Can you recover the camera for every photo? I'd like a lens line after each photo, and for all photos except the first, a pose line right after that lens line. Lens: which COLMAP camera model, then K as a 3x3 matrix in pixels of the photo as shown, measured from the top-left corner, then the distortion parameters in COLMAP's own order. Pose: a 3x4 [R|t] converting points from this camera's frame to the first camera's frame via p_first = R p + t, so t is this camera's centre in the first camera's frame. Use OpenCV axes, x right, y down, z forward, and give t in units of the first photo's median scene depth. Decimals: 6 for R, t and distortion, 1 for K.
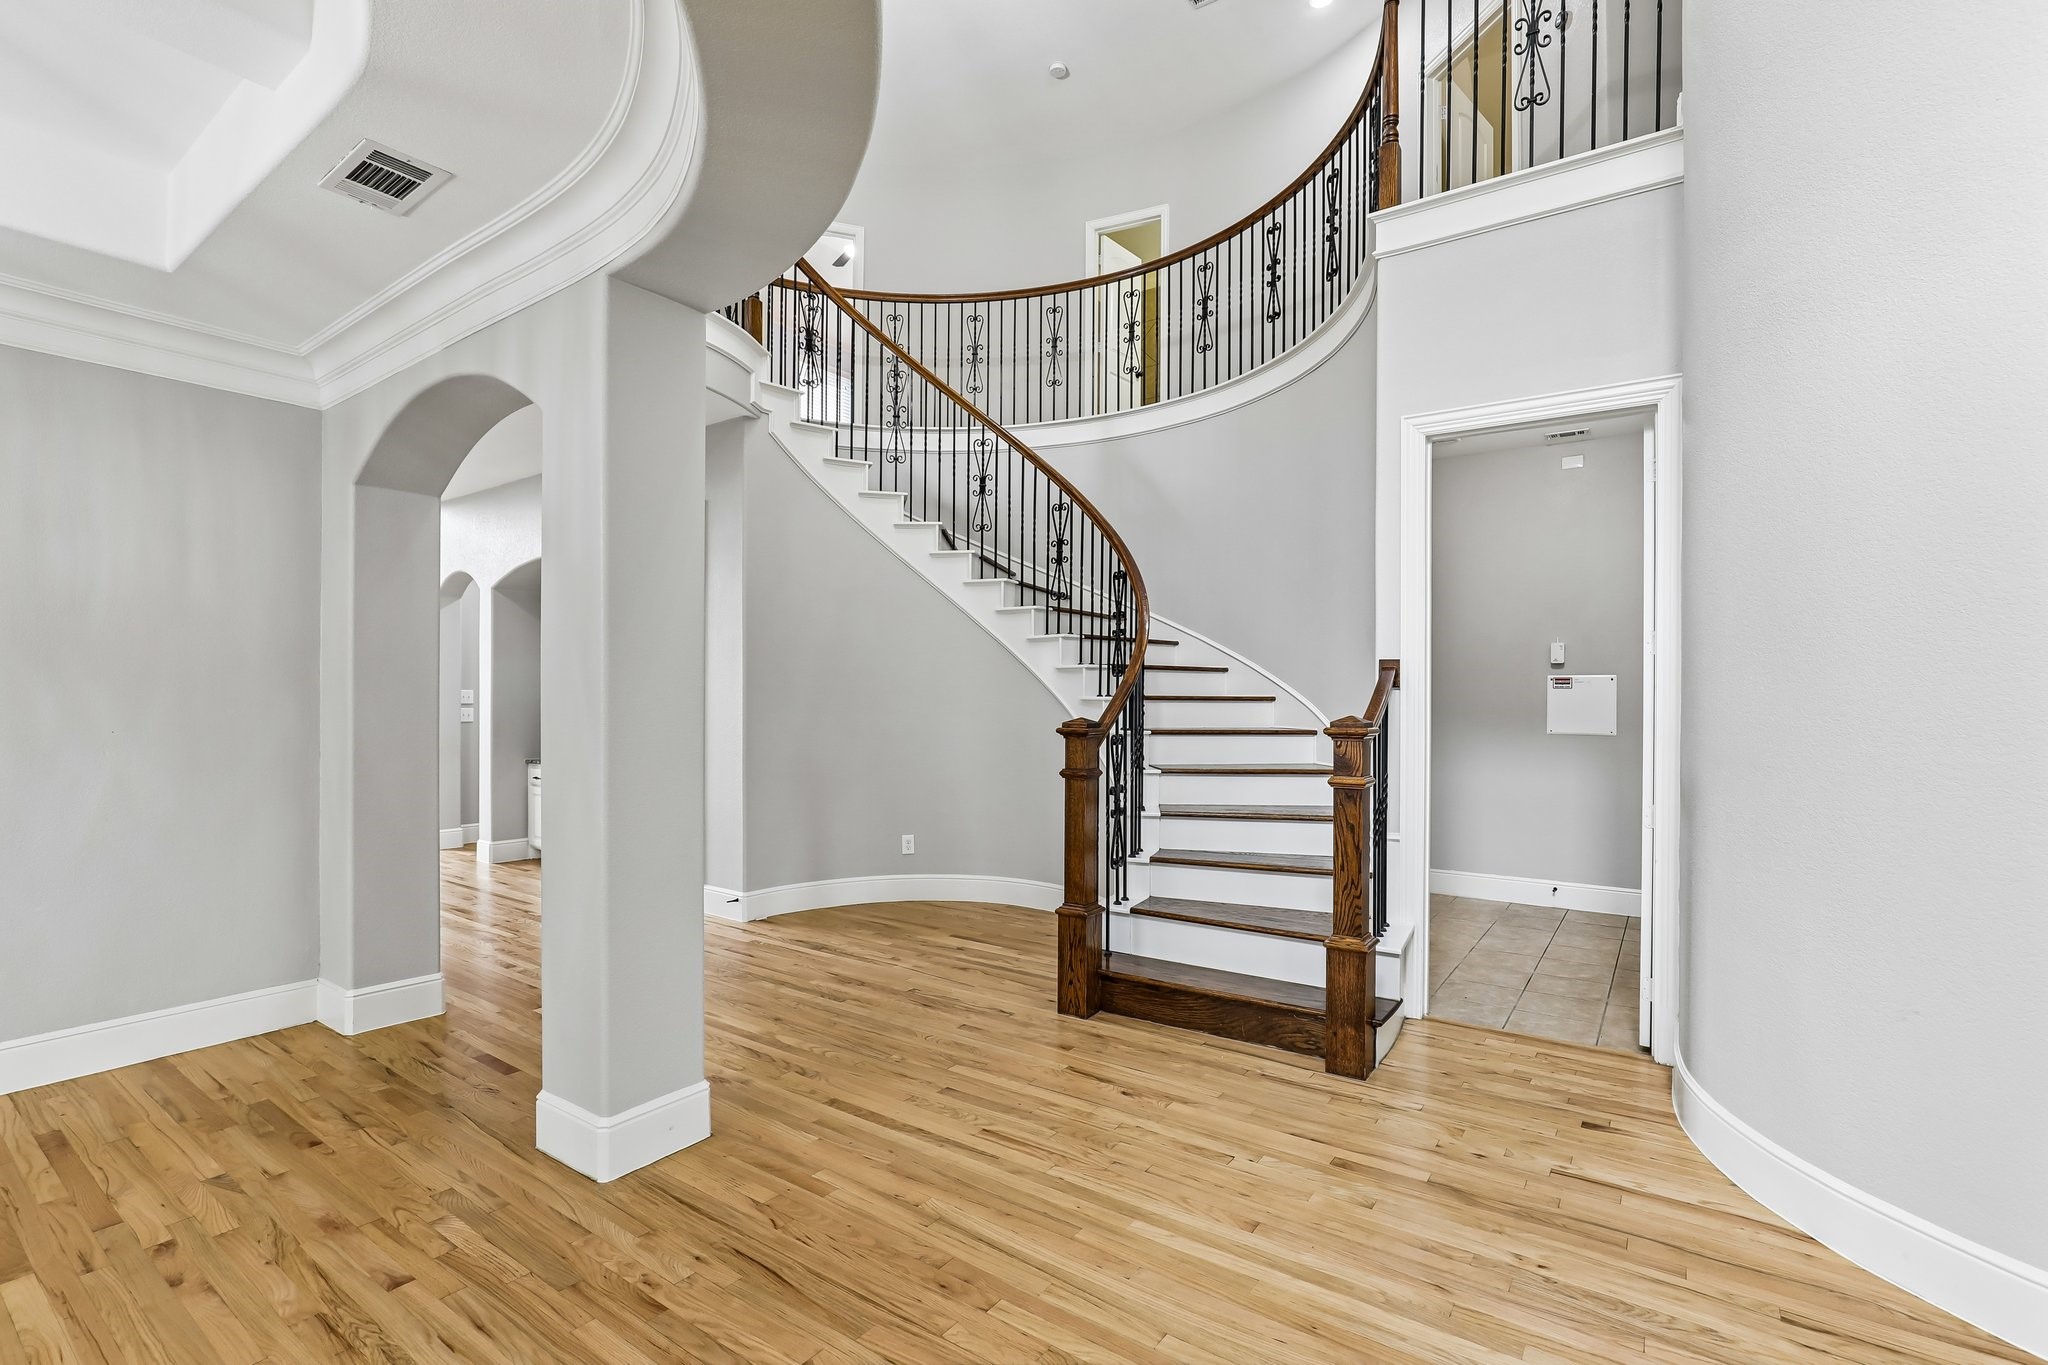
lens RADIAL K [[930.9, 0, 1028.4], [0, 930.9, 692.1], [0, 0, 1]] dist [-0.026198, 0.007168]
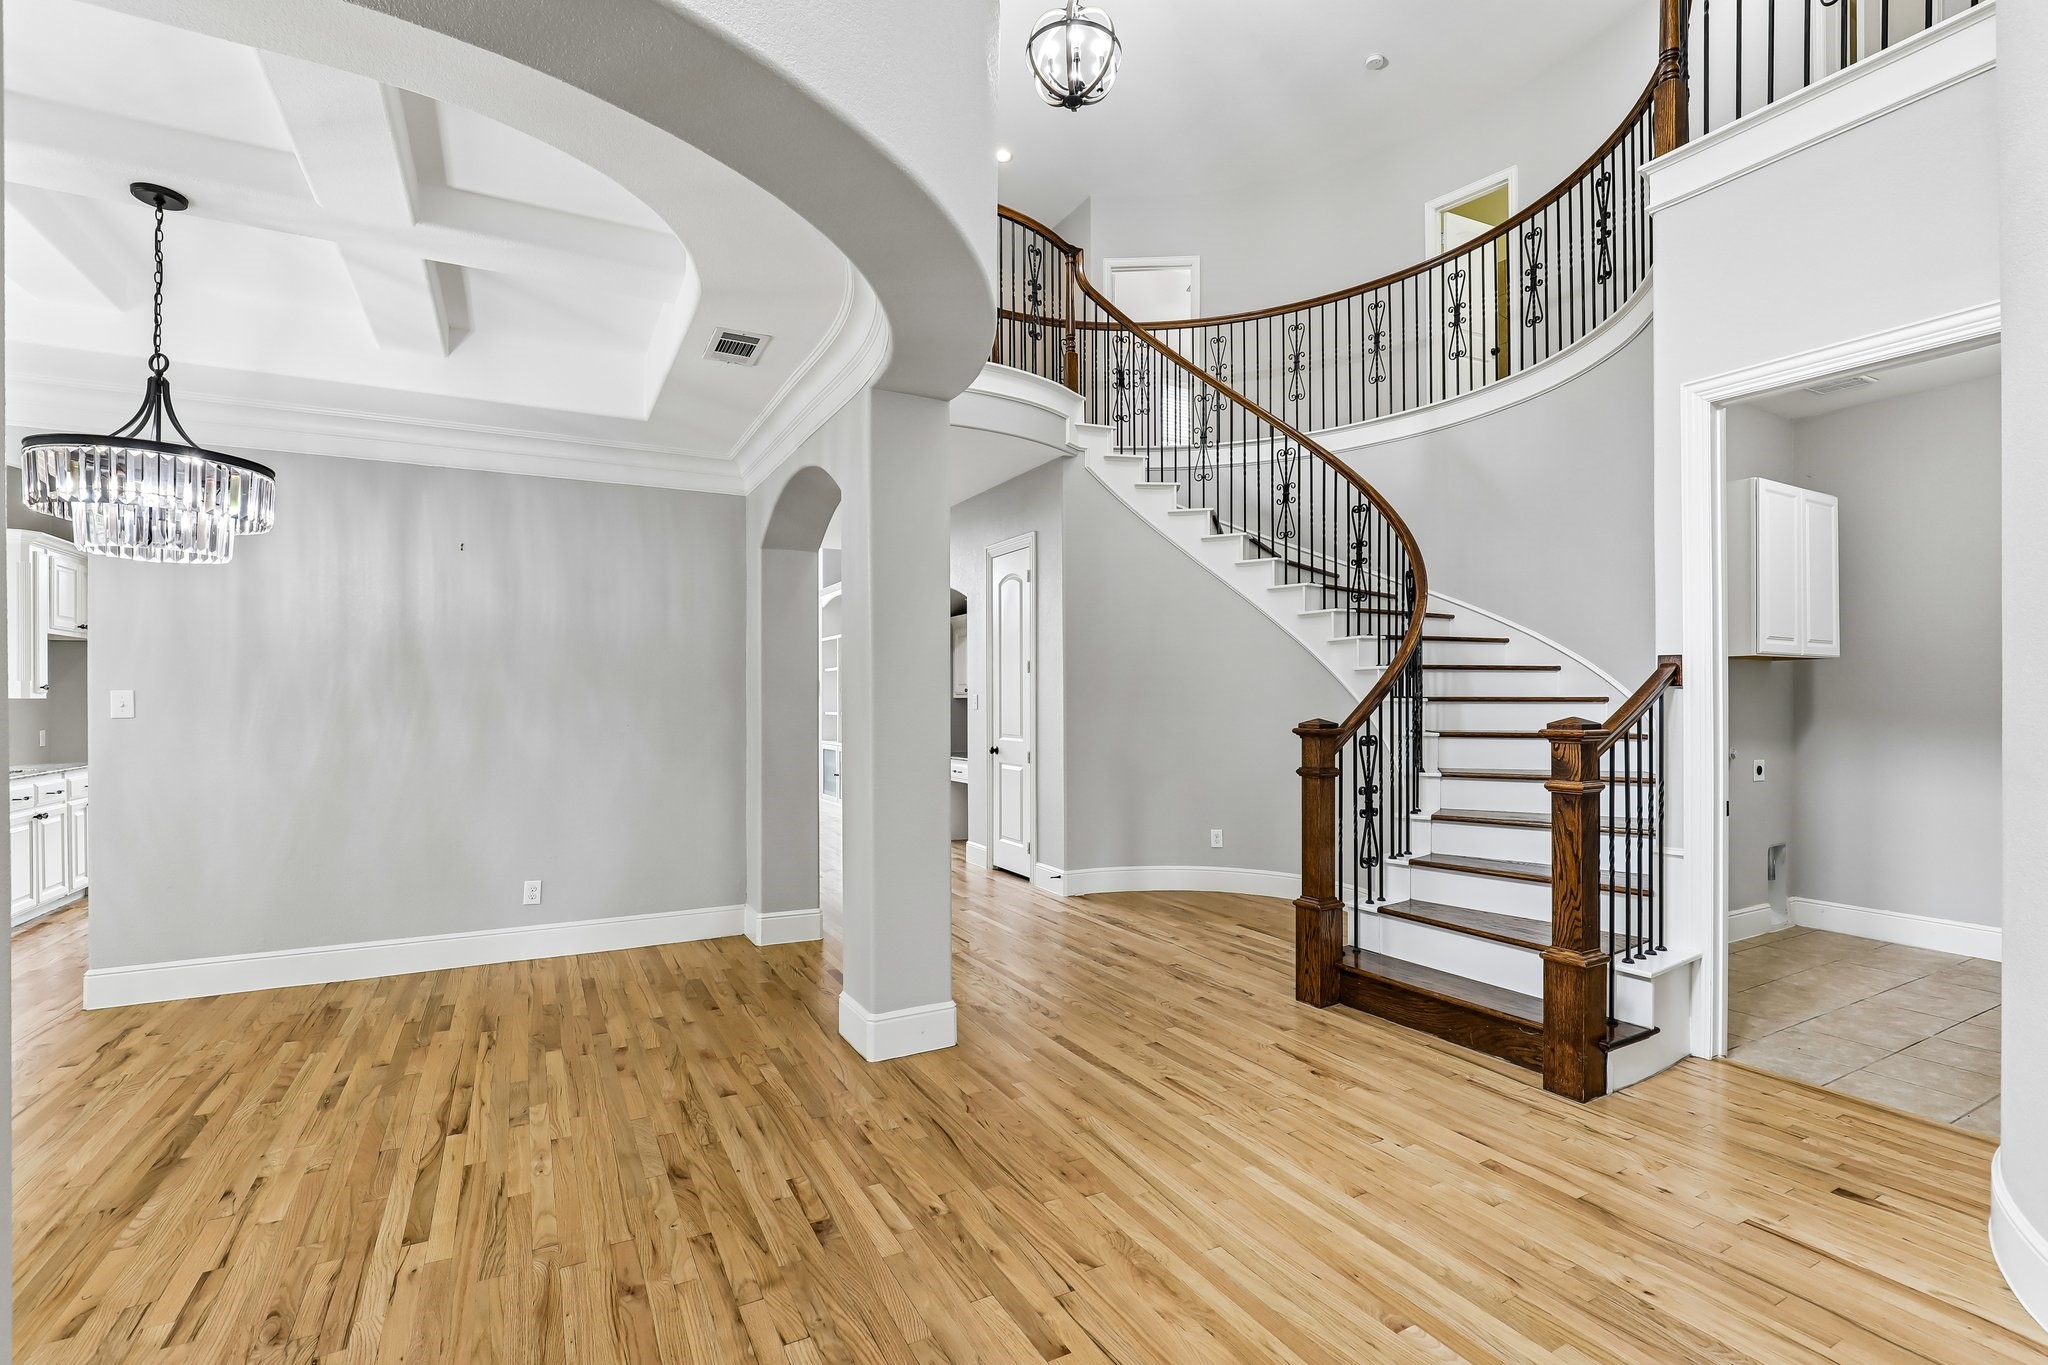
lens RADIAL K [[930.9, 0, 1029.5], [0, 930.9, 689.4], [0, 0, 1]] dist [-0.026198, 0.007168]
pose [[0.900515, -0.009599, -0.434720, 0.254006], [0.007178, 0.999948, -0.007212, -0.000073], [0.434767, 0.003374, 0.900537, -0.089323]]
